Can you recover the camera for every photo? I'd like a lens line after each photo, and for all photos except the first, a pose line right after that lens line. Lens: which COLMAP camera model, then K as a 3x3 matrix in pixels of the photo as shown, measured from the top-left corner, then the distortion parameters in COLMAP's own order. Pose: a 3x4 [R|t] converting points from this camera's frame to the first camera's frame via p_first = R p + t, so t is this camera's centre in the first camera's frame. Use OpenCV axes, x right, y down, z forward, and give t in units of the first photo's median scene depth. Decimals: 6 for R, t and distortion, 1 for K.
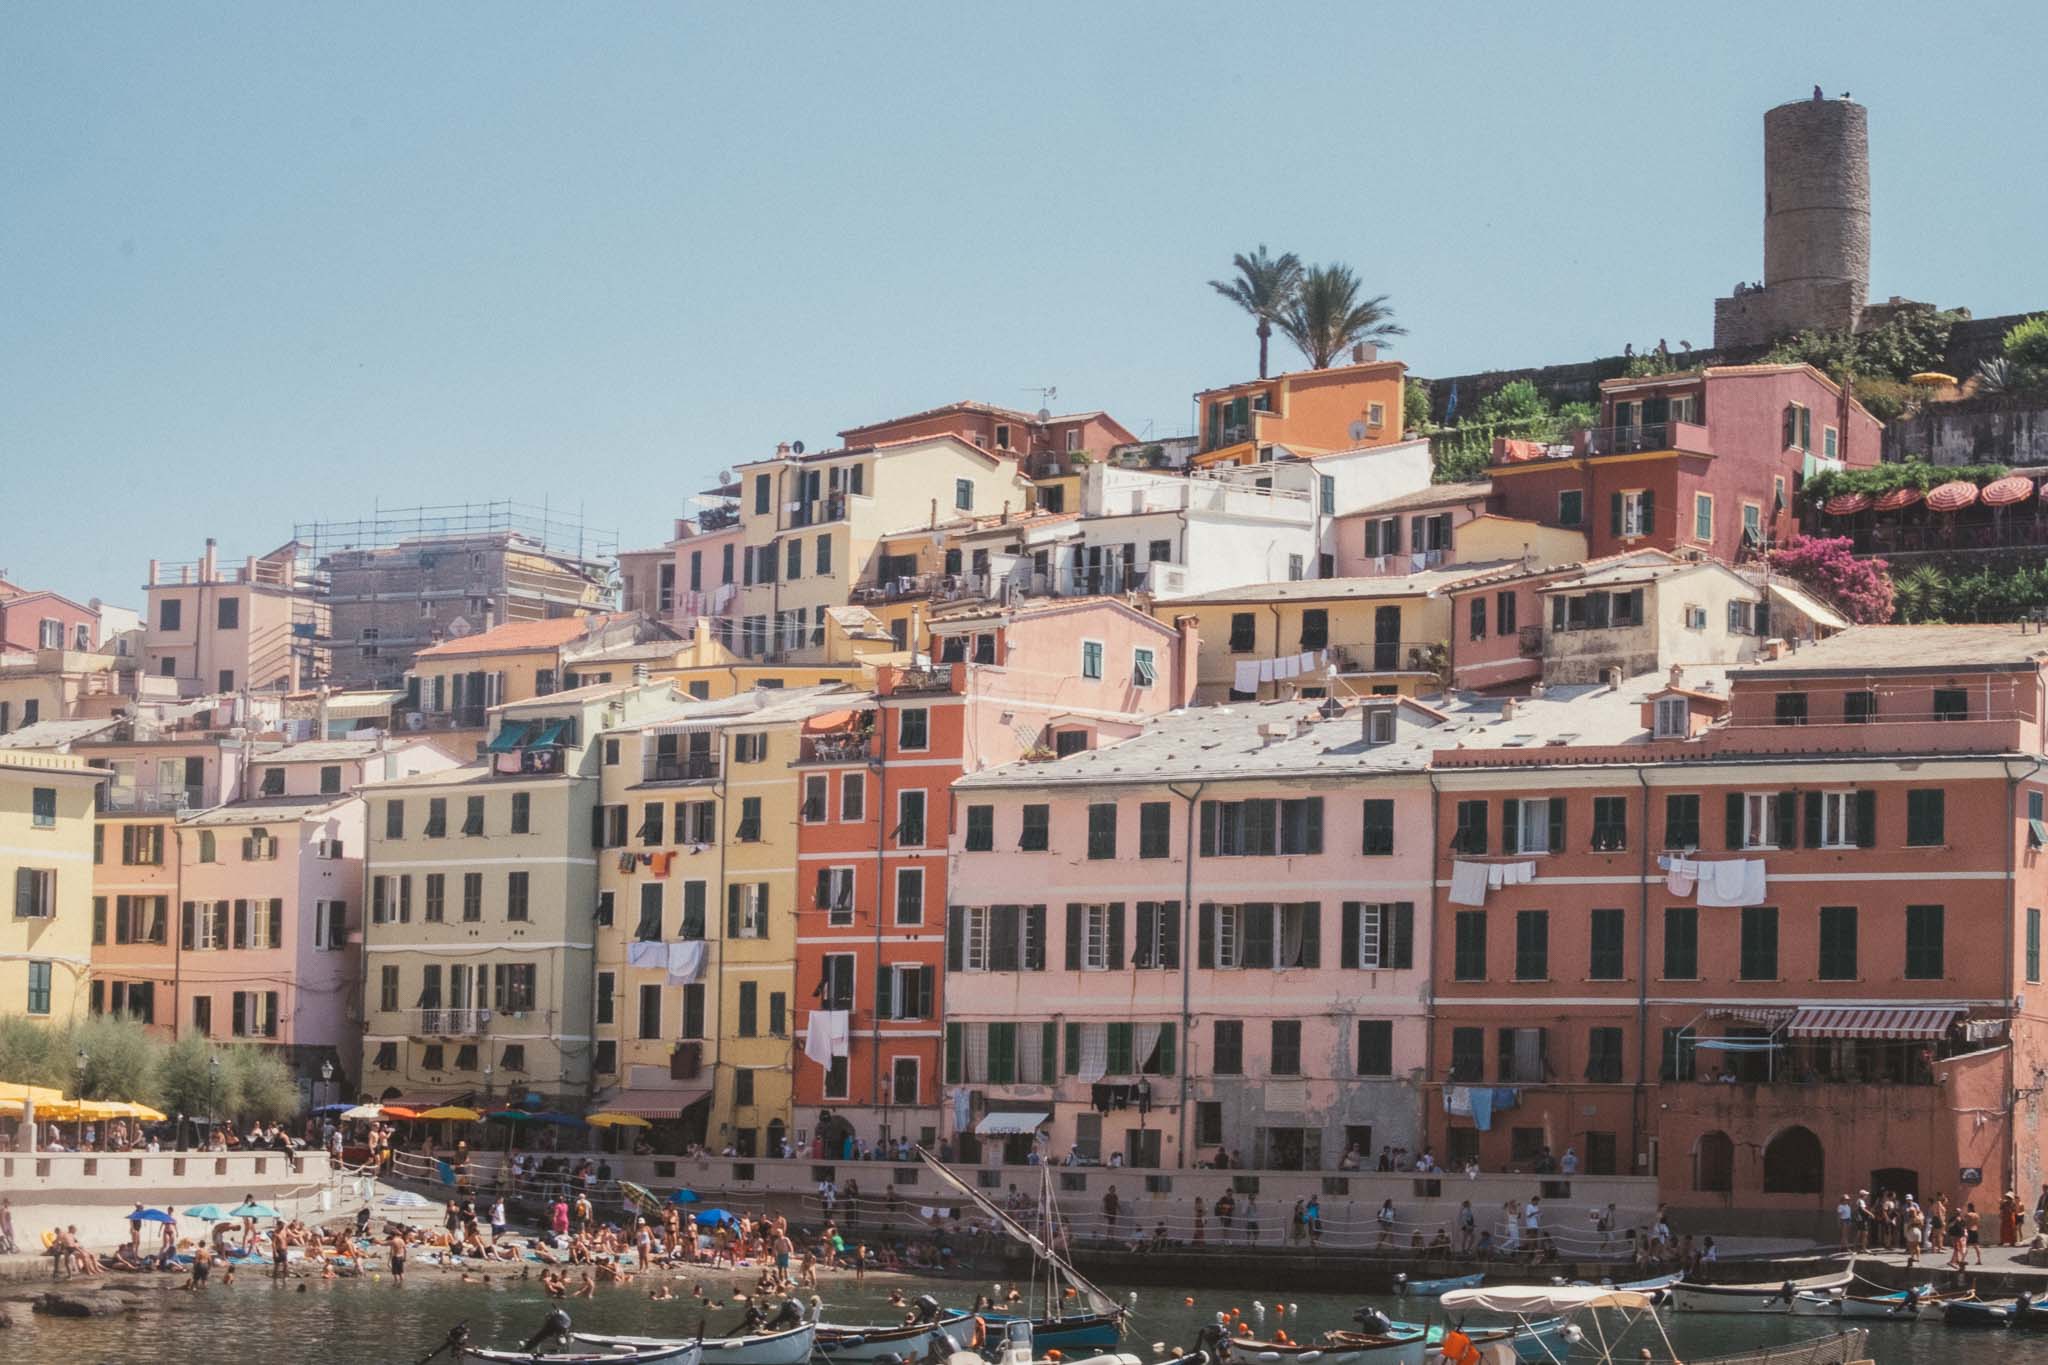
lens RADIAL K [[4407.0, 0, 1024.4], [0, 4407.0, 809.1], [0, 0, 1]] dist [0.029128, 0.000000]
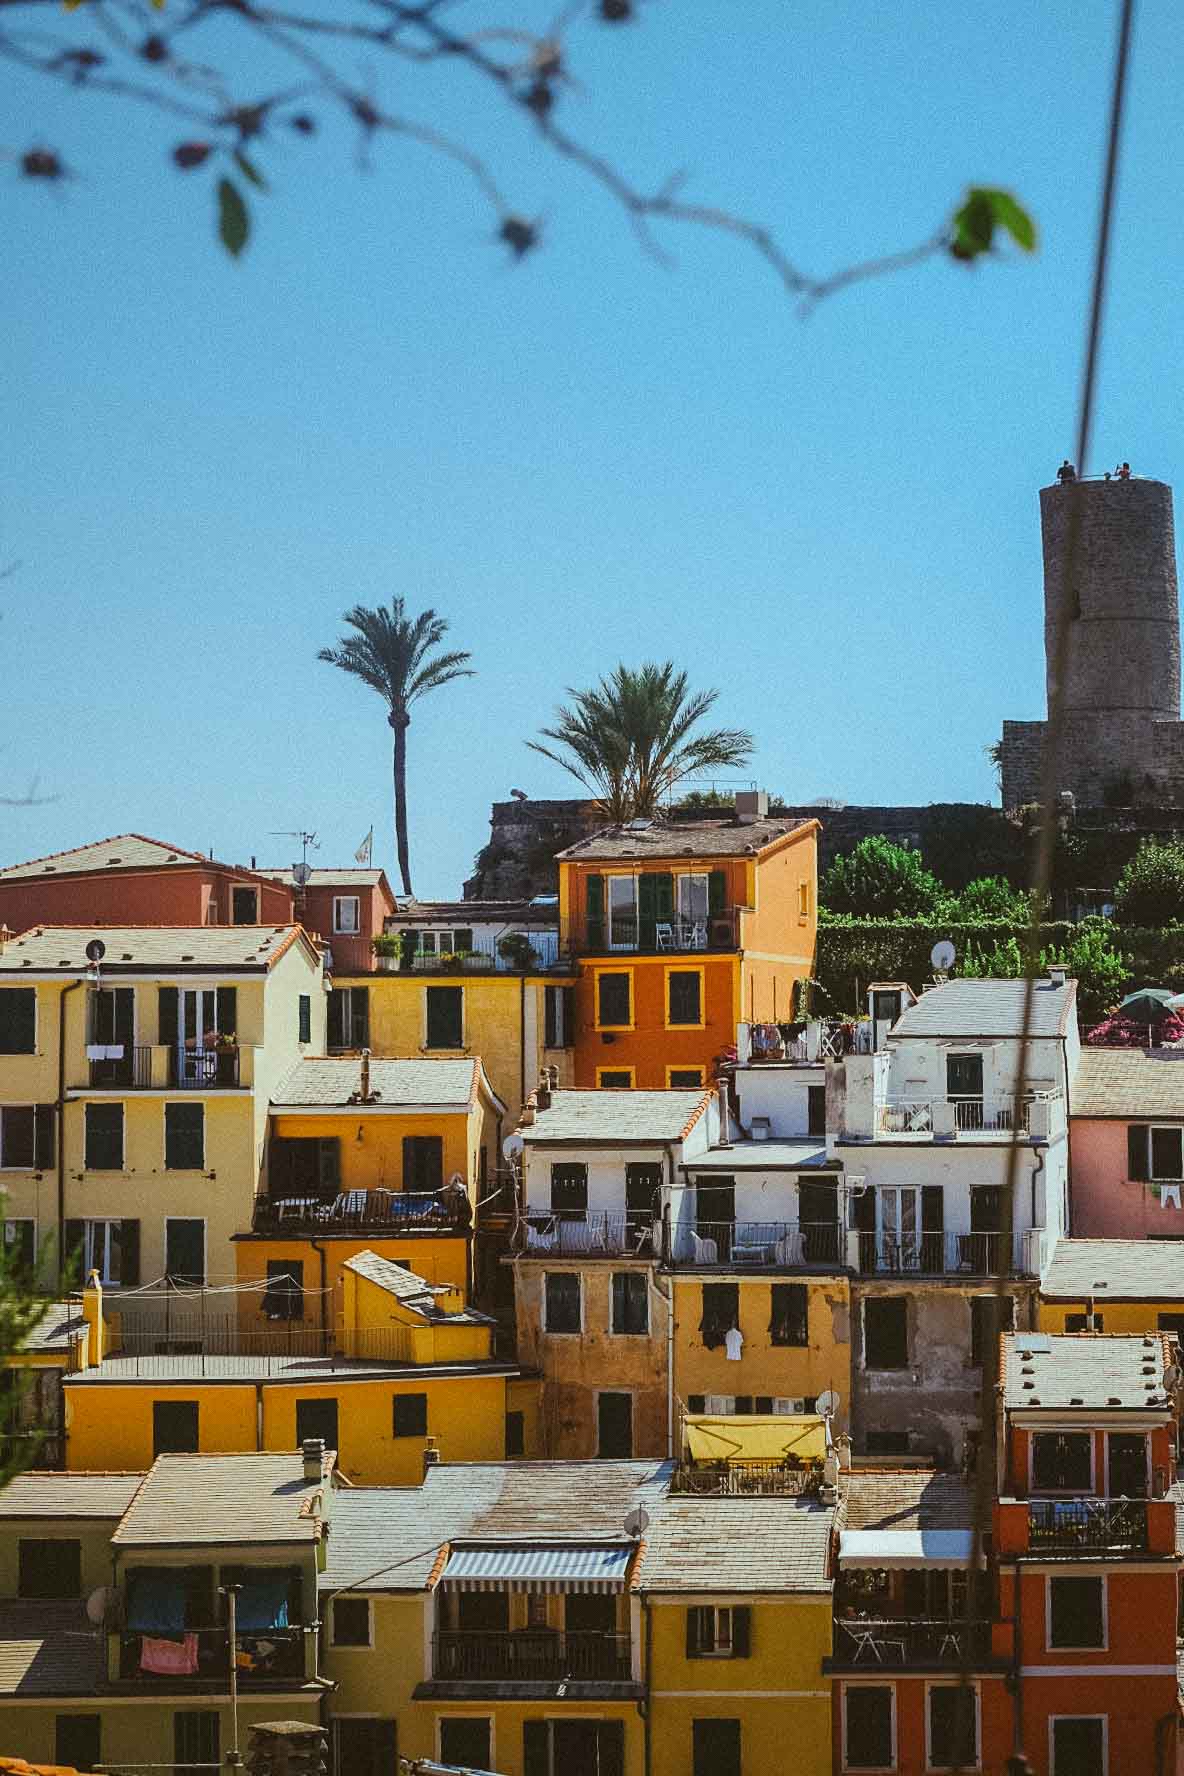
lens RADIAL K [[3941.1, 0, 787.4], [0, 3941.1, 957.9], [0, 0, 1]] dist [-0.003649, 0.000000]
pose [[0.782558, -0.000183, 0.622578, -0.364148], [-0.023608, 0.999272, 0.029968, -0.114337], [-0.622130, -0.038149, 0.781984, 0.586969]]
